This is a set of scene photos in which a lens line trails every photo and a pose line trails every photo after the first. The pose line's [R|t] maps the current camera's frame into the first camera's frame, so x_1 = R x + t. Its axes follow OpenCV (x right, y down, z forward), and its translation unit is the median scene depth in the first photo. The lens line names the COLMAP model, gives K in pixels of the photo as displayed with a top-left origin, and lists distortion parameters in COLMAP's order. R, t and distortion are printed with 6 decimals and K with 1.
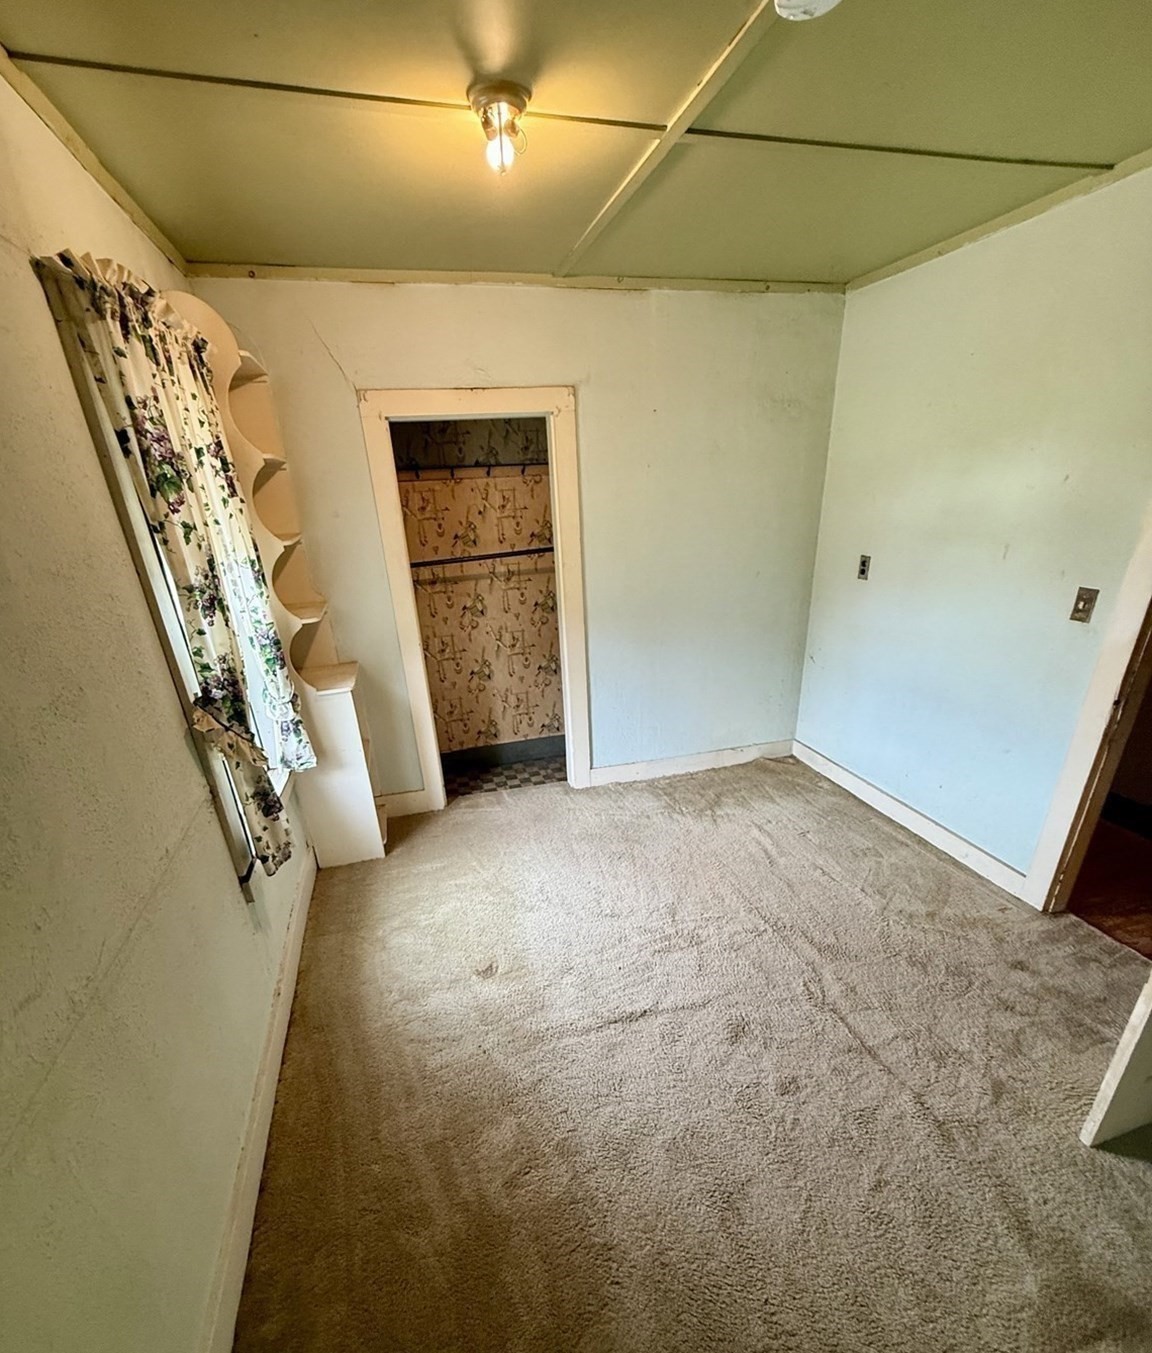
lens RADIAL K [[607.5, 0, 565.3], [0, 607.5, 761.2], [0, 0, 1]] dist [-0.003414, 0.000418]
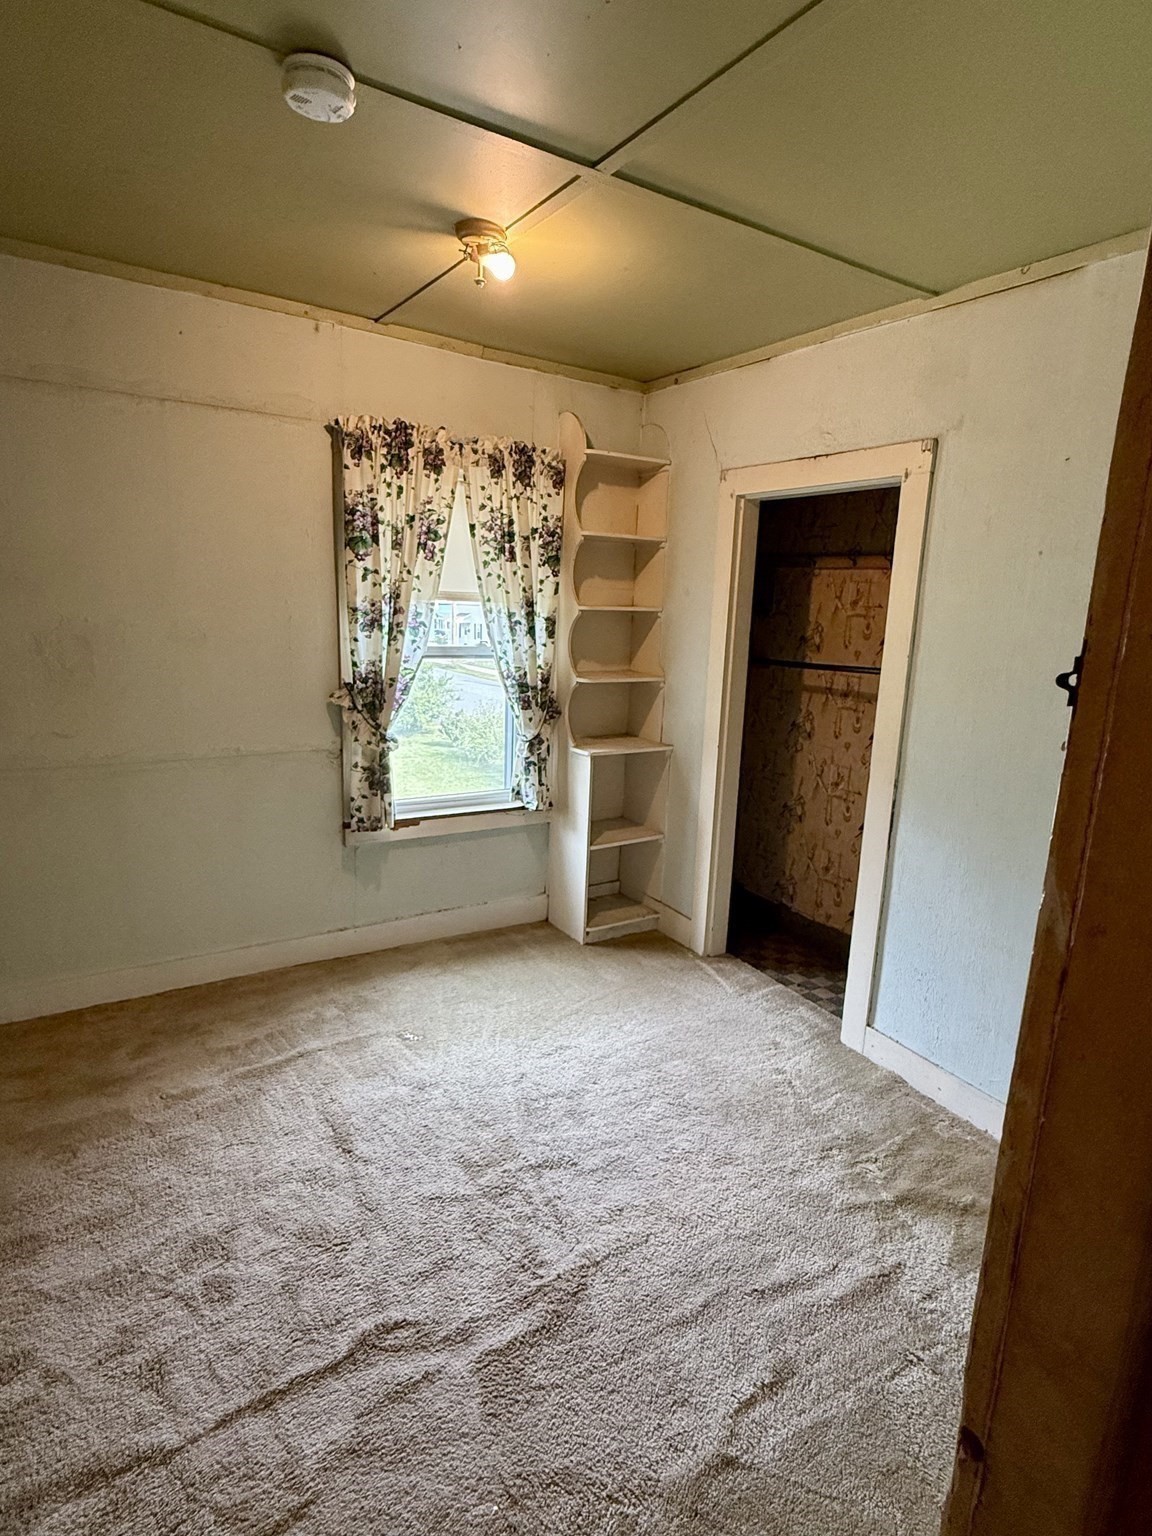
lens RADIAL K [[798.0, 0, 577.0], [0, 798.0, 764.4], [0, 0, 1]] dist [0.000280, 0.002850]
pose [[0.303862, 0.260606, -0.916380, 0.869805], [-0.448586, 0.887703, 0.103704, -0.241835], [0.840499, 0.379563, 0.386643, 0.520377]]
